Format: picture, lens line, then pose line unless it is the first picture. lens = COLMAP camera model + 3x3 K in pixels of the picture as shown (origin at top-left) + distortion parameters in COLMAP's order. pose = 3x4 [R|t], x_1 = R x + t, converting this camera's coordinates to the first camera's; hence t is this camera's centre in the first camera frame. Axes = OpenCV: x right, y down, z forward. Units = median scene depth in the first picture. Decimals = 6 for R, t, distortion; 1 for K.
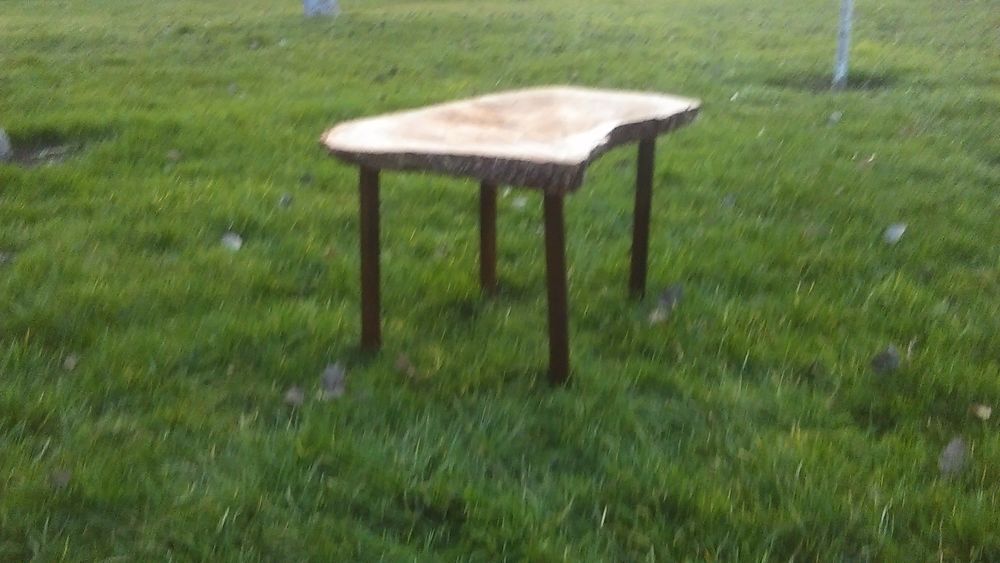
lens RADIAL K [[647.2, 0, 500.0], [0, 647.2, 281.5], [0, 0, 1]] dist [-0.000197, -0.001008]
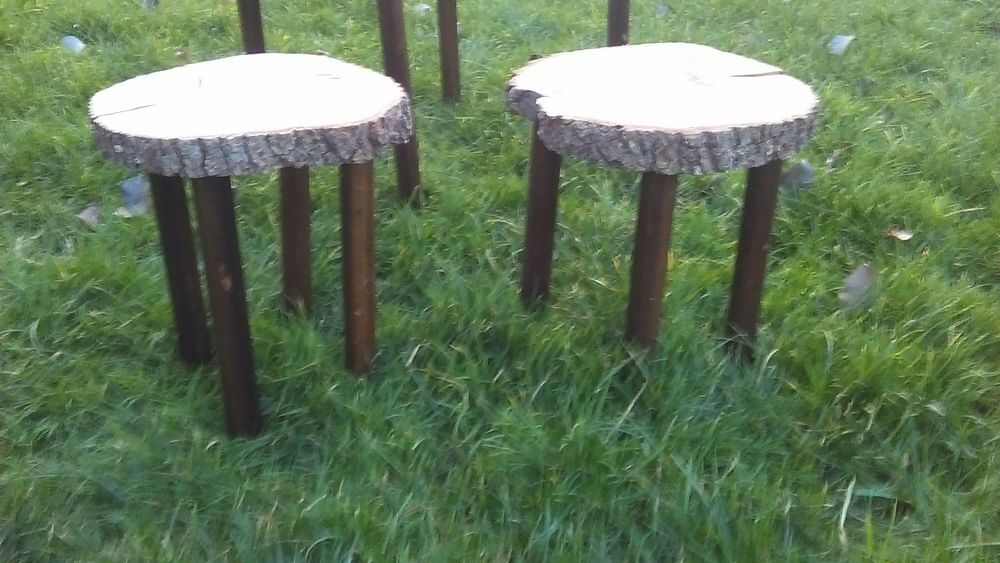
lens RADIAL K [[637.5, 0, 500.0], [0, 637.5, 281.5], [0, 0, 1]] dist [0.003666, 0.002704]
pose [[0.997686, 0.012360, 0.066857, 0.158416], [-0.026962, 0.974638, 0.222159, 0.078007], [-0.062415, -0.223447, 0.972716, 0.199645]]
